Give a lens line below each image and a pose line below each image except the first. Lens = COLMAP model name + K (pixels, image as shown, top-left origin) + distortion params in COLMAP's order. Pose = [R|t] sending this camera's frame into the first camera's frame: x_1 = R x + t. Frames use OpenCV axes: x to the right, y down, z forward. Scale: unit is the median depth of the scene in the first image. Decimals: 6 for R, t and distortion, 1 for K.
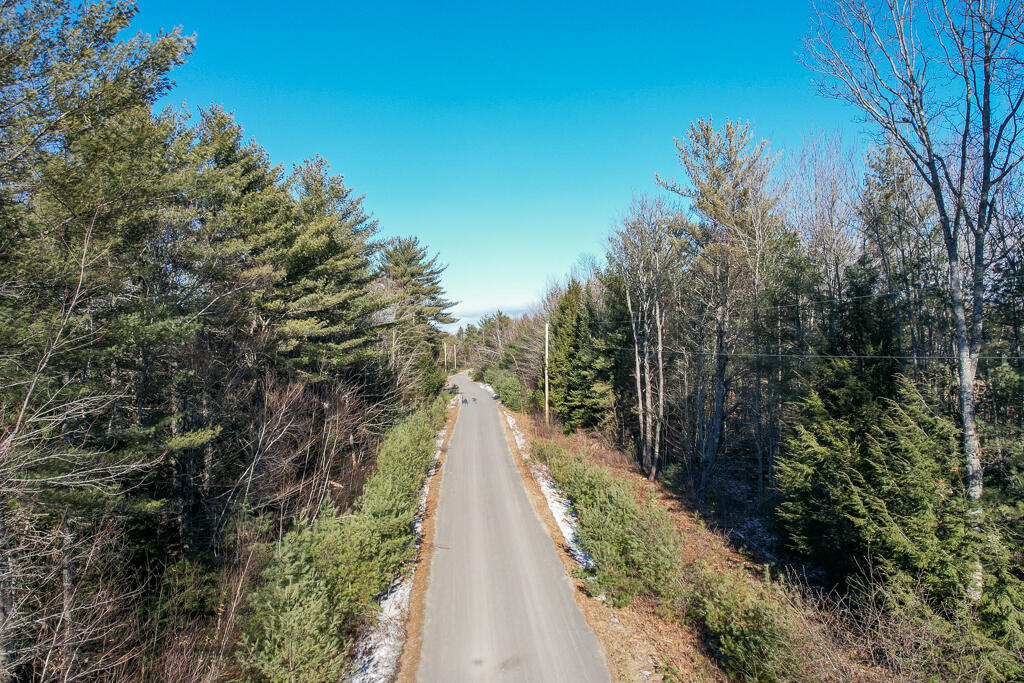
lens RADIAL K [[661.5, 0, 513.8], [0, 661.5, 338.5], [0, 0, 1]] dist [-0.077208, 0.069818]
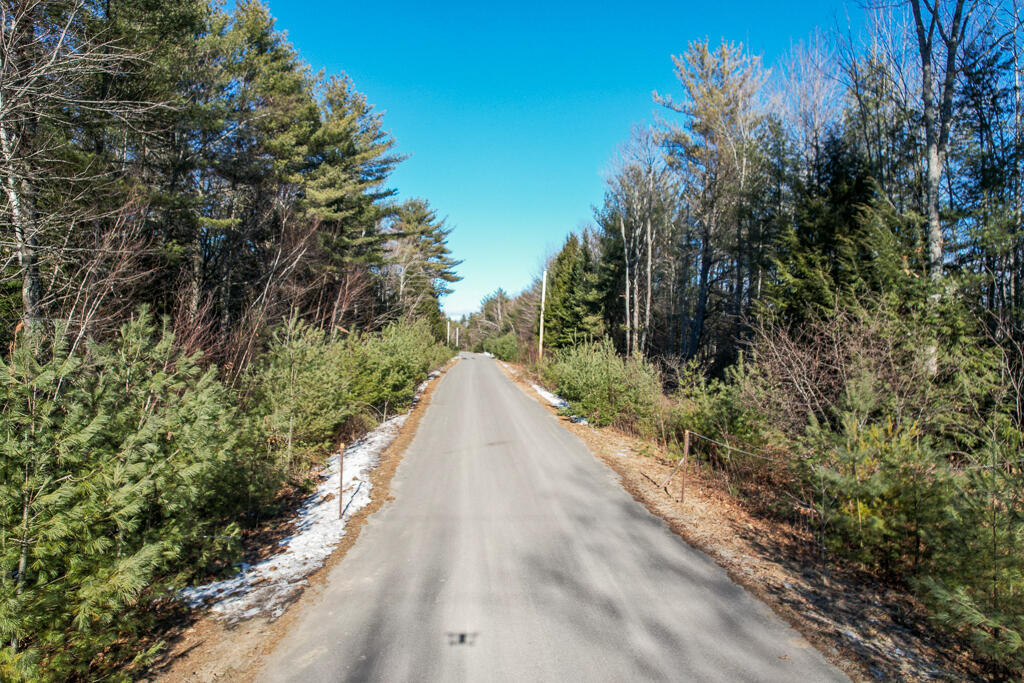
lens RADIAL K [[620.0, 0, 508.9], [0, 620.0, 342.5], [0, 0, 1]] dist [-0.018683, 0.010138]
pose [[0.998424, 0.055813, -0.005830, 0.005178], [-0.055840, 0.998429, -0.004567, 0.134552], [0.005566, 0.004885, 0.999973, -0.009604]]
